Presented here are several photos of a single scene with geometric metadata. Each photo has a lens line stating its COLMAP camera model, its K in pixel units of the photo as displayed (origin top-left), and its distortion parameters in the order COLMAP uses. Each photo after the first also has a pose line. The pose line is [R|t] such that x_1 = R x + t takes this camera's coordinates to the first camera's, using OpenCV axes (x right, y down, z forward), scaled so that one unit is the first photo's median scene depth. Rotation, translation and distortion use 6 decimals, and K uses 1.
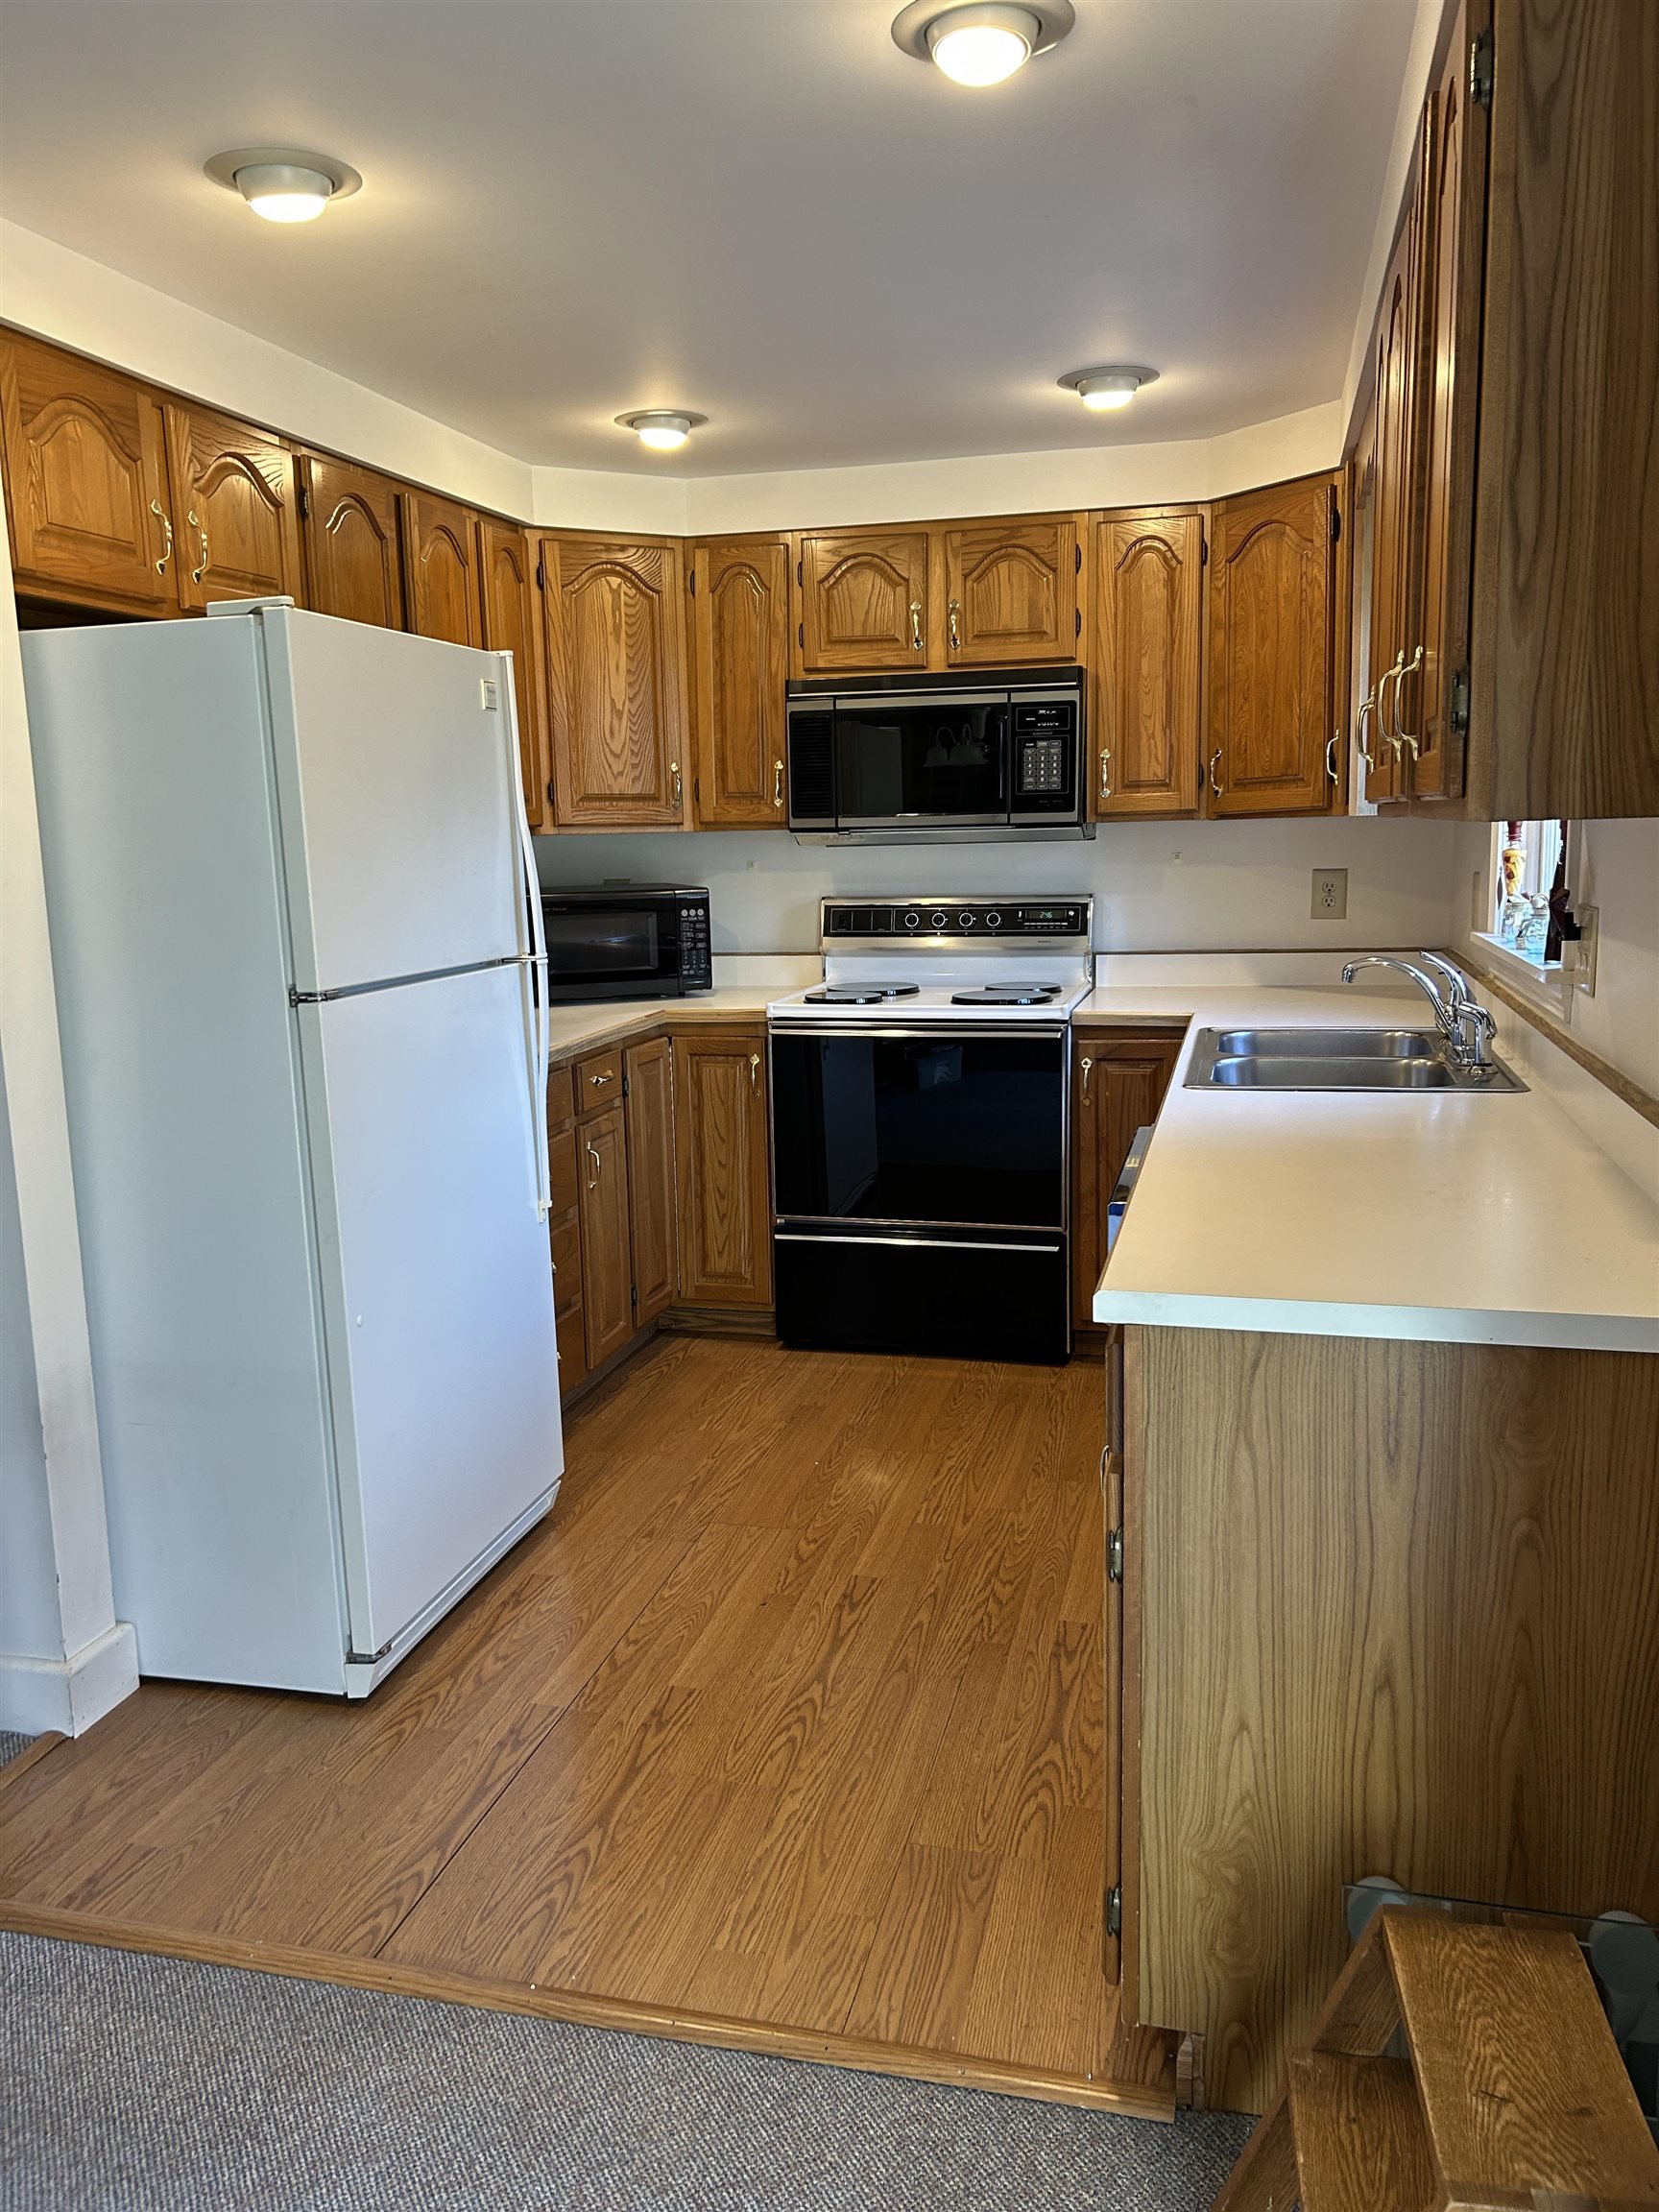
lens RADIAL K [[1676.7, 0, 820.5], [0, 1676.7, 1099.1], [0, 0, 1]] dist [0.090251, -0.184446]
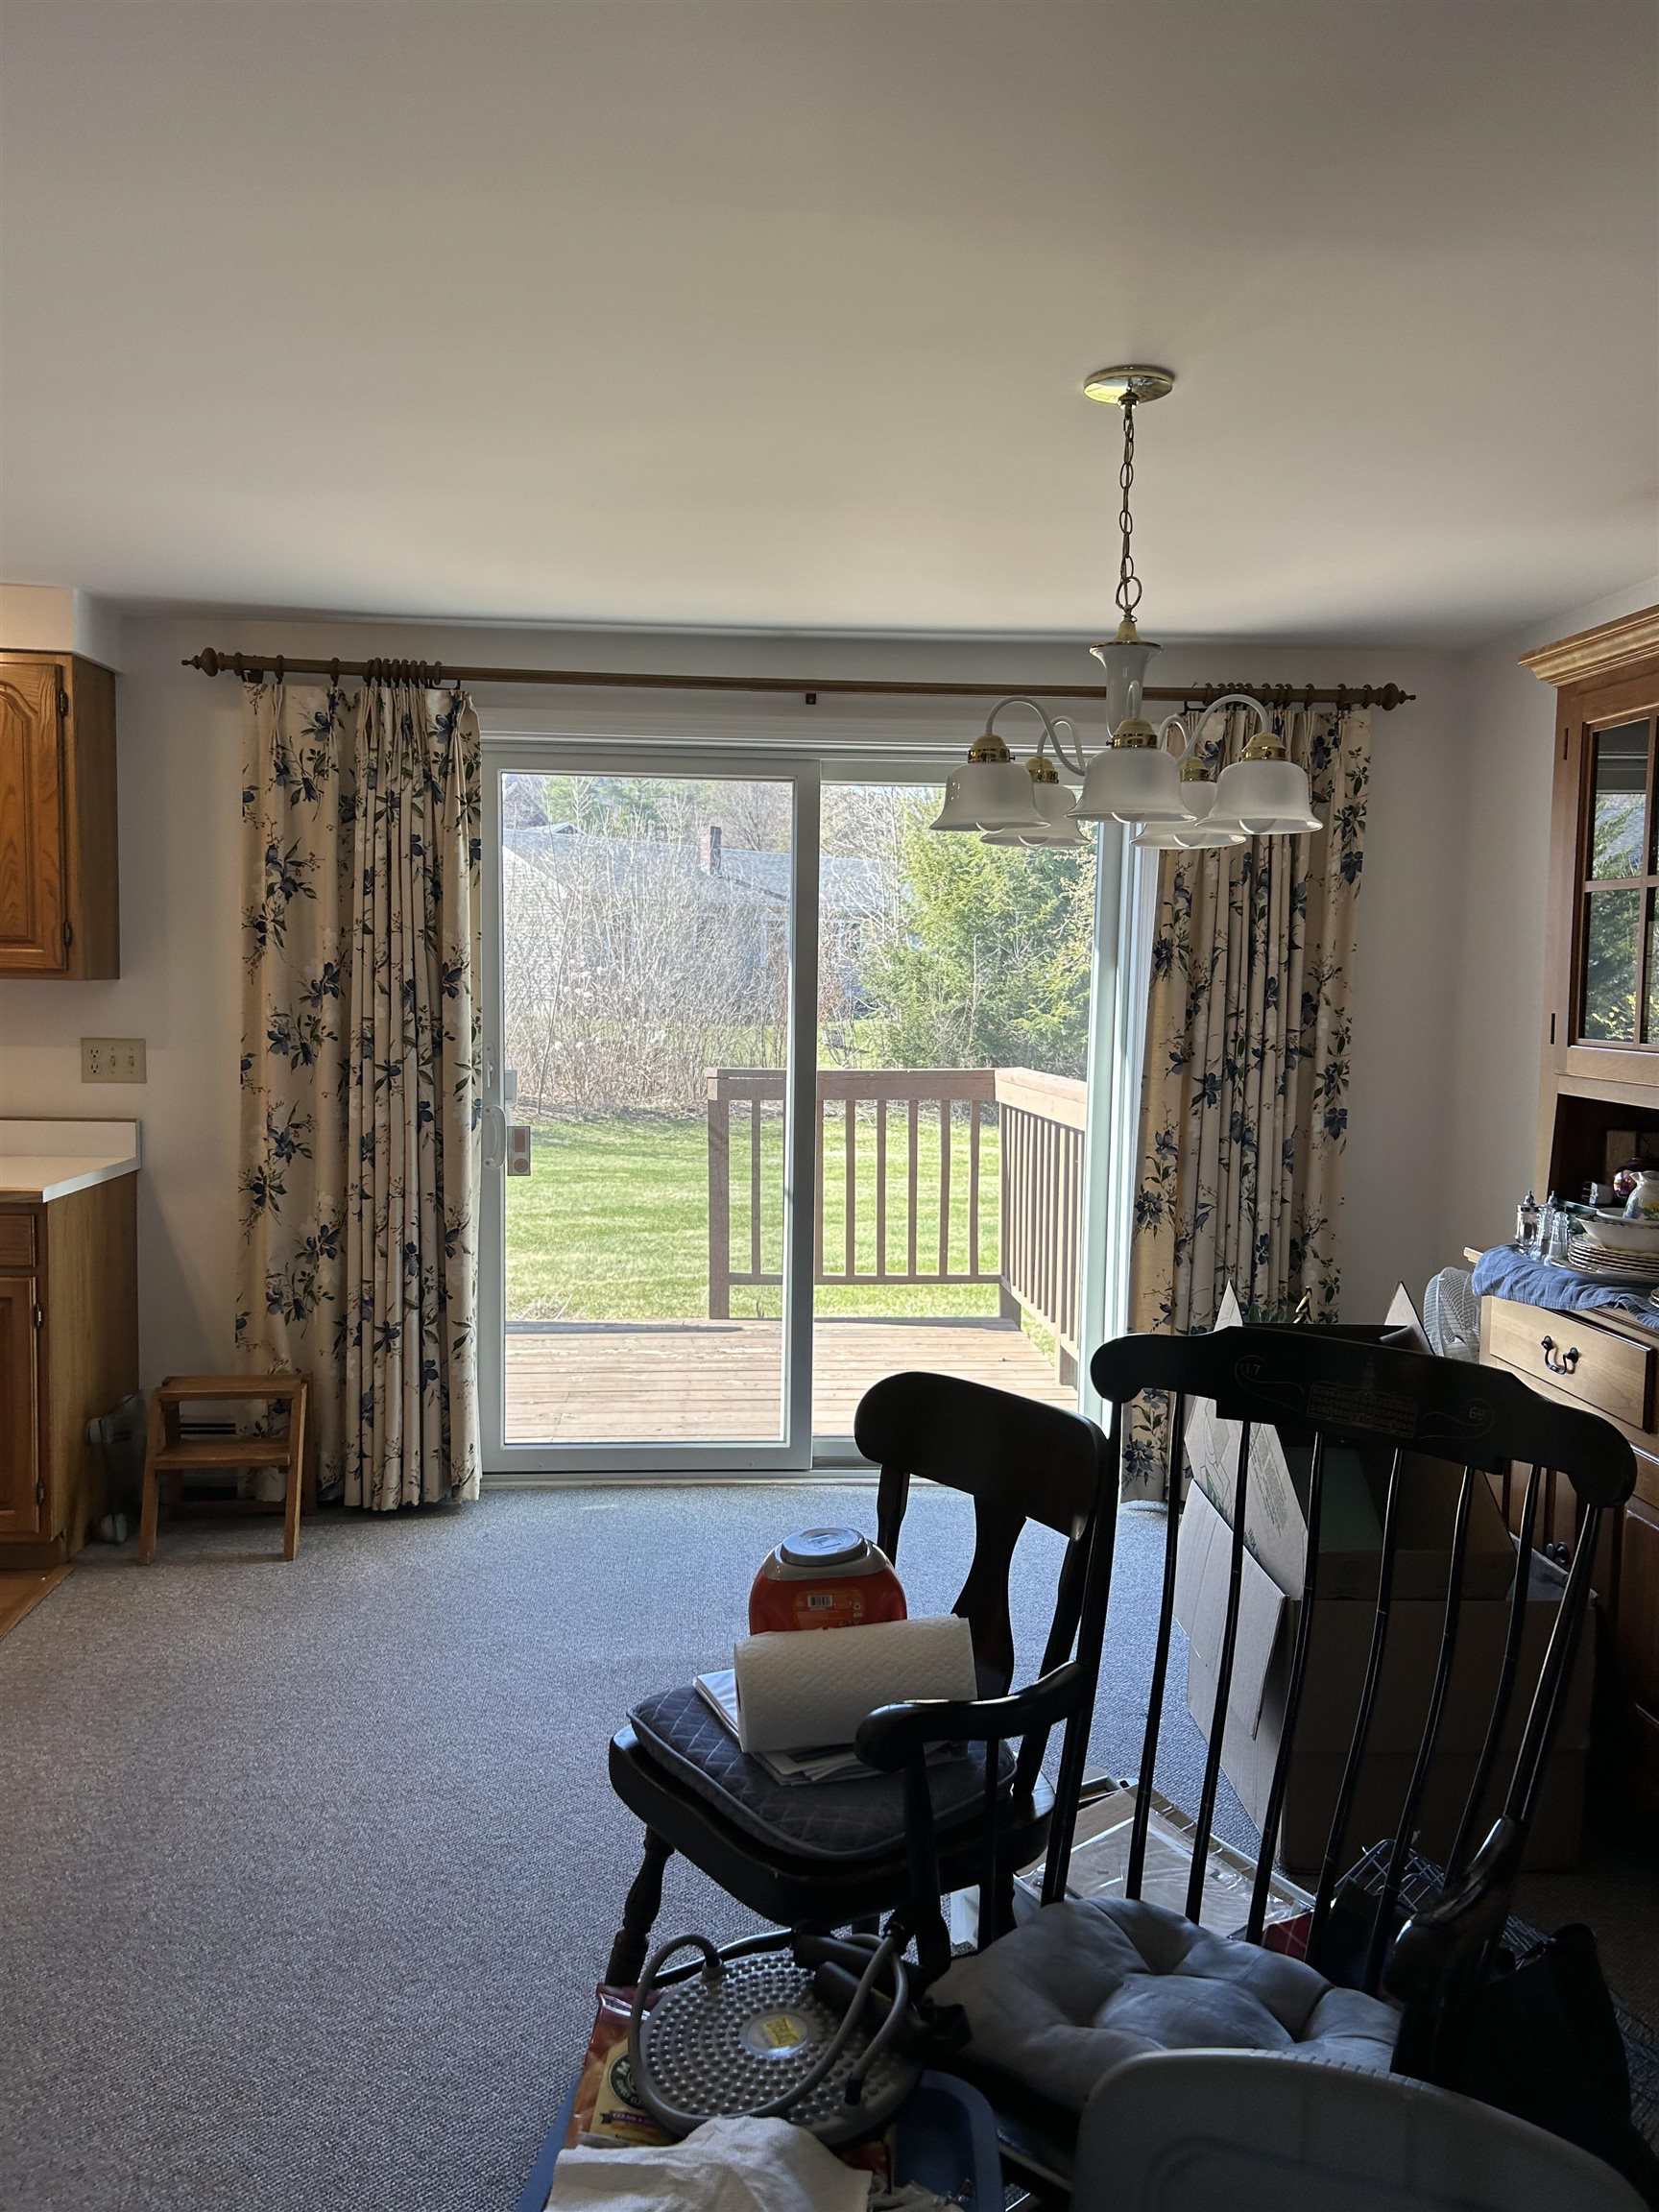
lens RADIAL K [[1609.5, 0, 829.5], [0, 1609.5, 1106.0], [0, 0, 1]] dist [0.090763, -0.199744]
pose [[-0.346834, -0.057474, 0.936164, -0.880585], [0.143237, 0.983167, 0.113427, -0.034533], [-0.926925, 0.173434, -0.332763, 0.296878]]
